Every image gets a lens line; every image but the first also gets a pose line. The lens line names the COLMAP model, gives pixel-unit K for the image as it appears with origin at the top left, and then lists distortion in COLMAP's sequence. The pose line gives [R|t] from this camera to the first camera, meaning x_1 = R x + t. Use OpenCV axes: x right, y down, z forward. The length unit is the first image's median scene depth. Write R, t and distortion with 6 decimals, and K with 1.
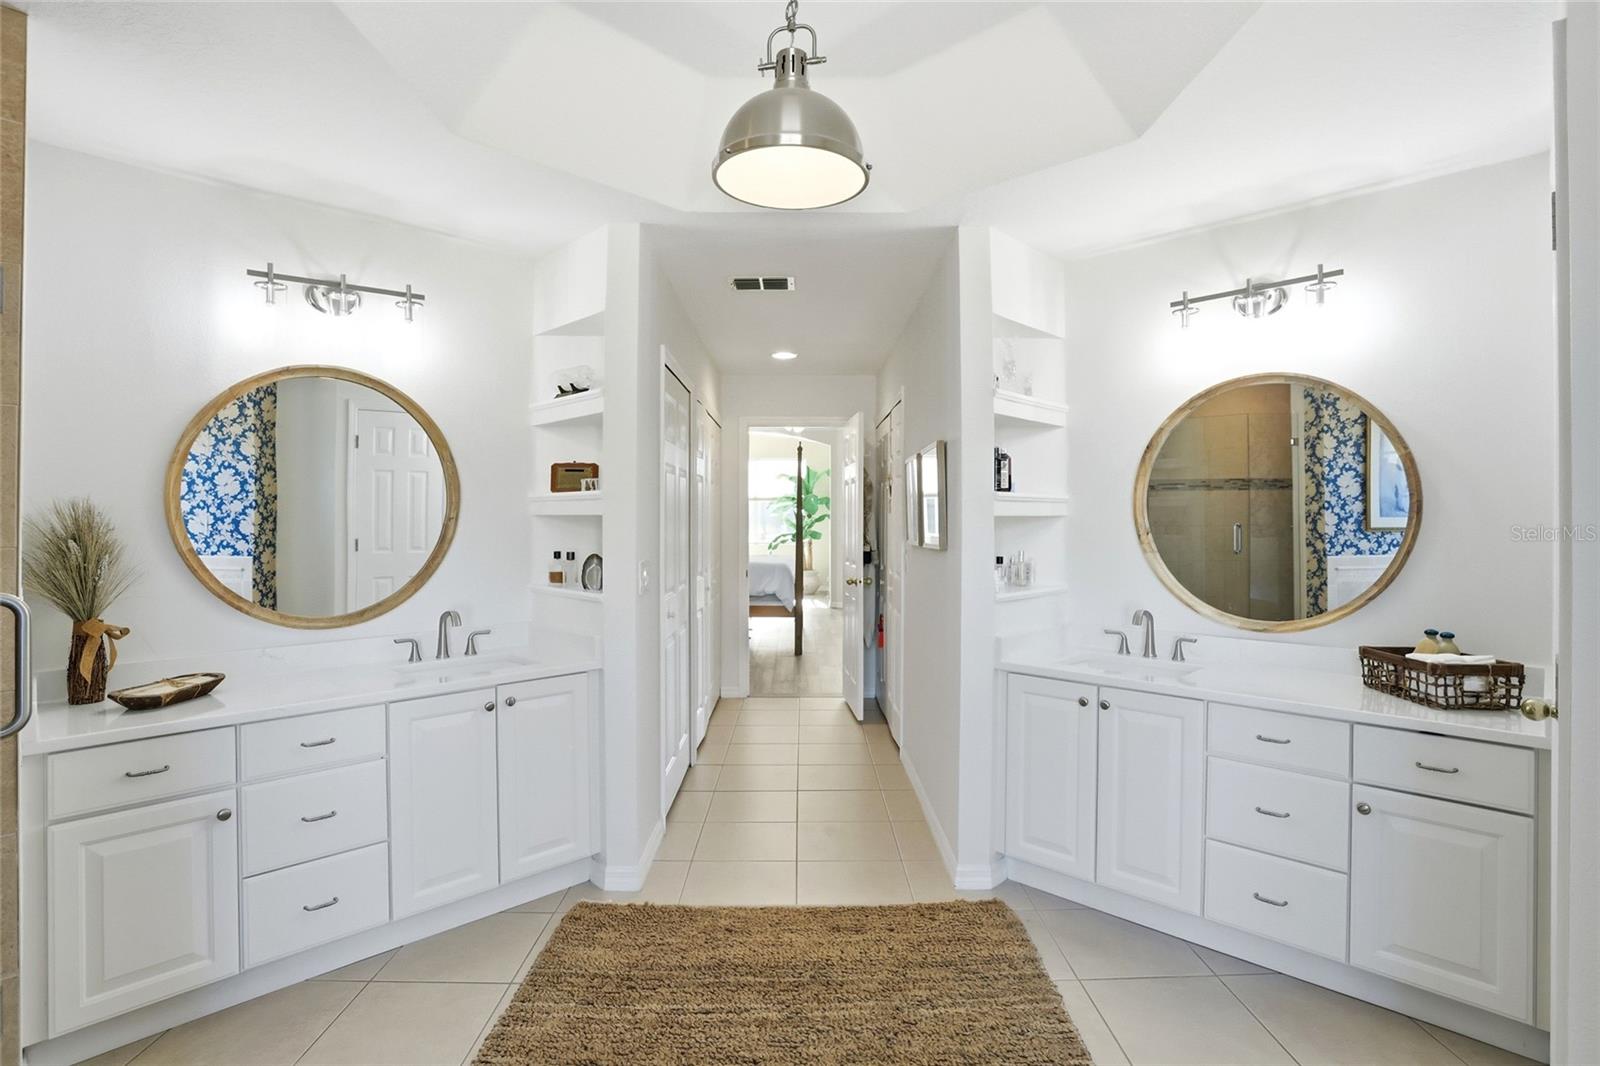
lens RADIAL K [[801.2, 0, 793.0], [0, 801.2, 518.6], [0, 0, 1]] dist [-0.057454, 0.012908]
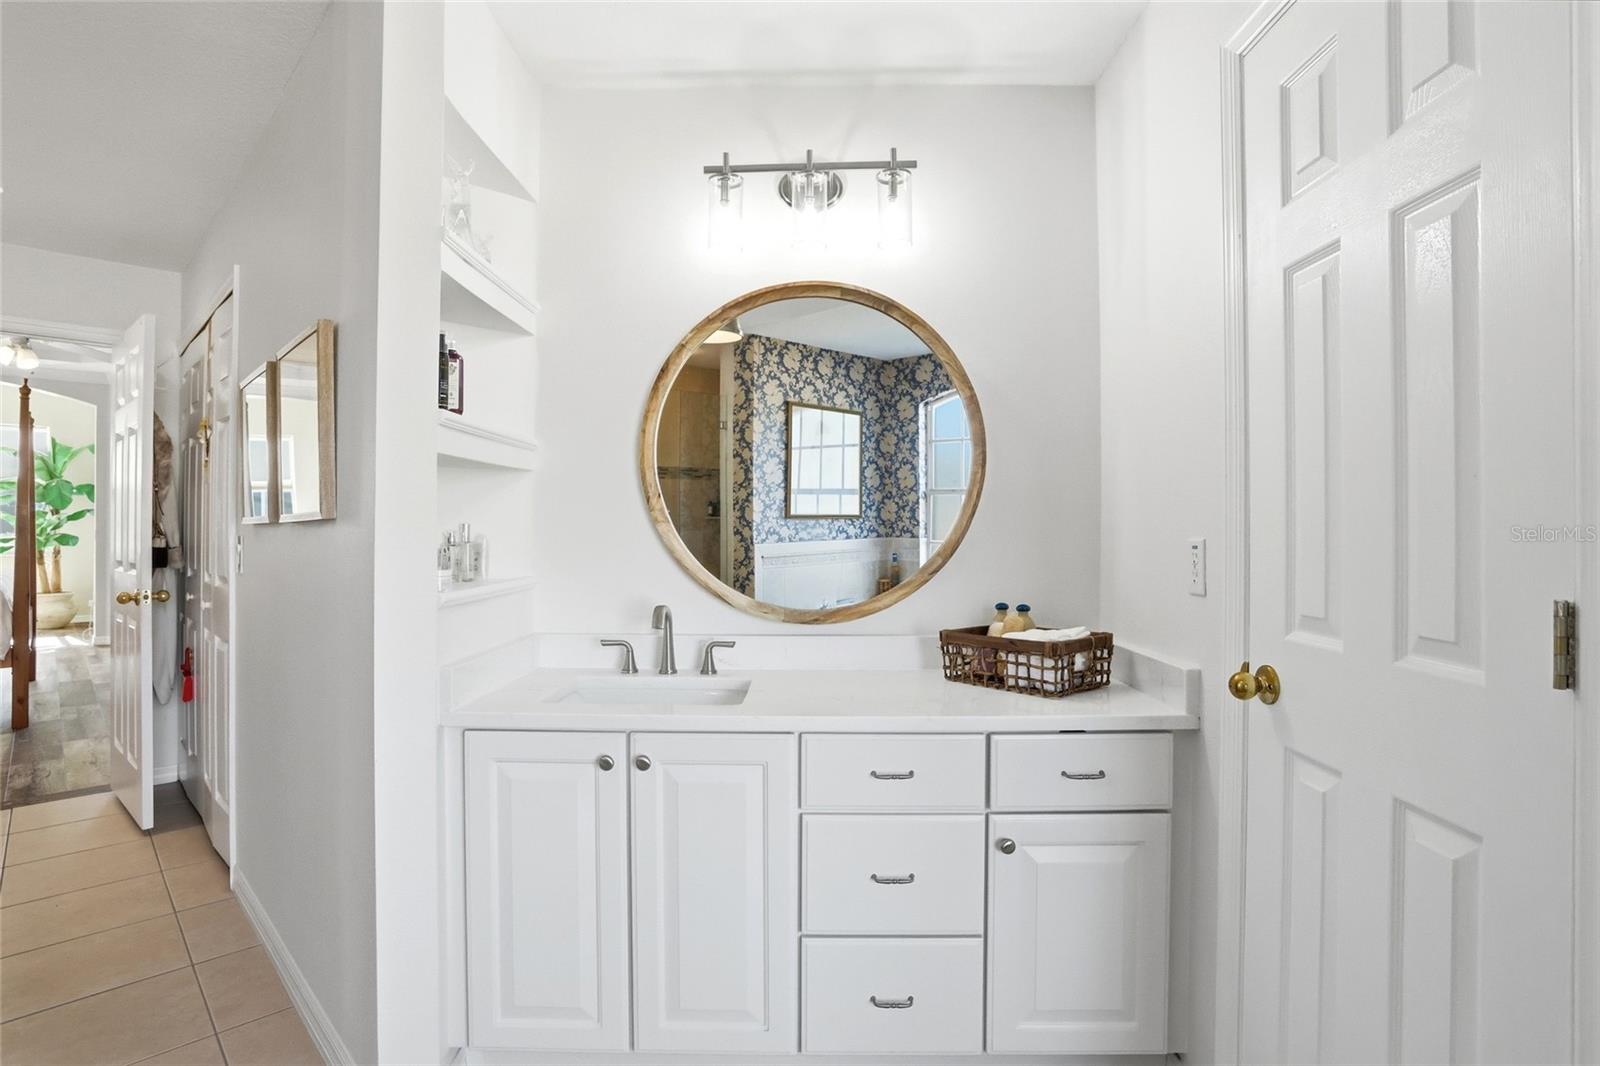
lens RADIAL K [[801.2, 0, 801.5], [0, 801.2, 520.6], [0, 0, 1]] dist [-0.057454, 0.012908]
pose [[0.709054, 0.007181, 0.705117, 0.028400], [0.001367, 0.999932, -0.011558, 0.034217], [-0.705152, 0.009160, 0.708997, 0.290634]]
